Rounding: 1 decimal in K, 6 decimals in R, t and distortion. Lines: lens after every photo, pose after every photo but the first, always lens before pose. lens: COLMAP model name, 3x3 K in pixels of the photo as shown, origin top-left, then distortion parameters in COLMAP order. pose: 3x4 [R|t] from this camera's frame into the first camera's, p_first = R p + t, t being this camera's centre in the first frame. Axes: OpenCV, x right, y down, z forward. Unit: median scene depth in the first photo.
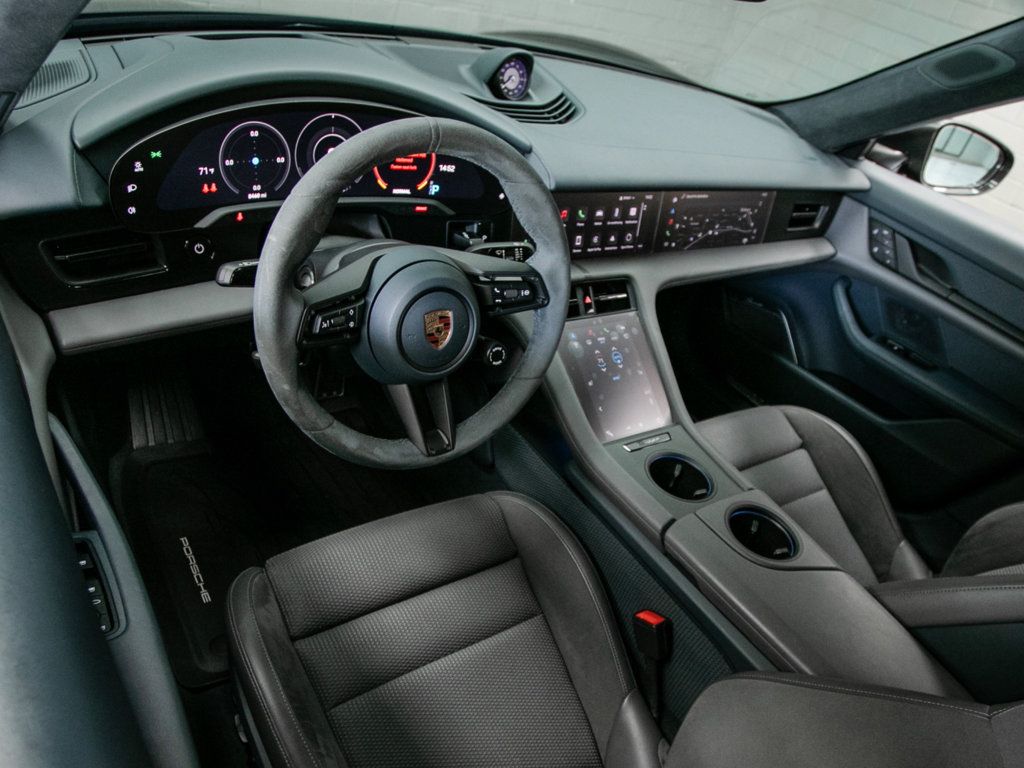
lens RADIAL K [[676.8, 0, 513.1], [0, 676.8, 464.0], [0, 0, 1]] dist [-0.011954, -0.000872]
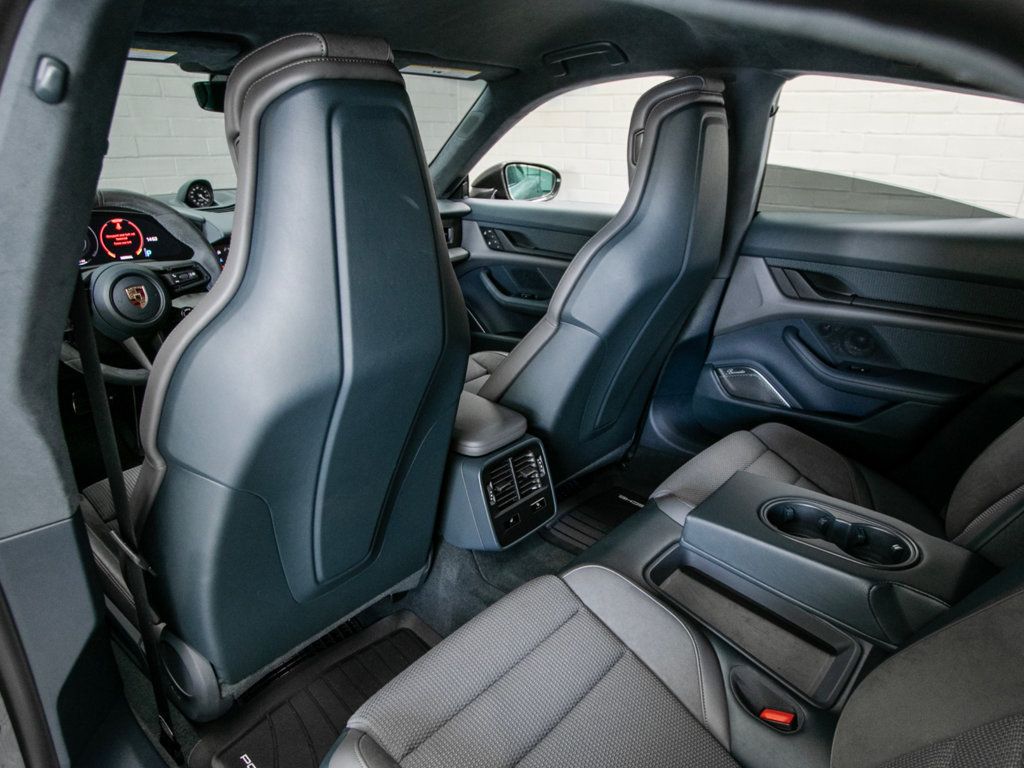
lens RADIAL K [[646.4, 0, 513.0], [0, 646.4, 430.1], [0, 0, 1]] dist [0.000629, 0.000037]
pose [[0.941670, -0.302186, 0.148124, 0.373342], [0.329755, 0.916427, -0.226765, 0.674686], [-0.067220, 0.262382, 0.962620, -0.506000]]
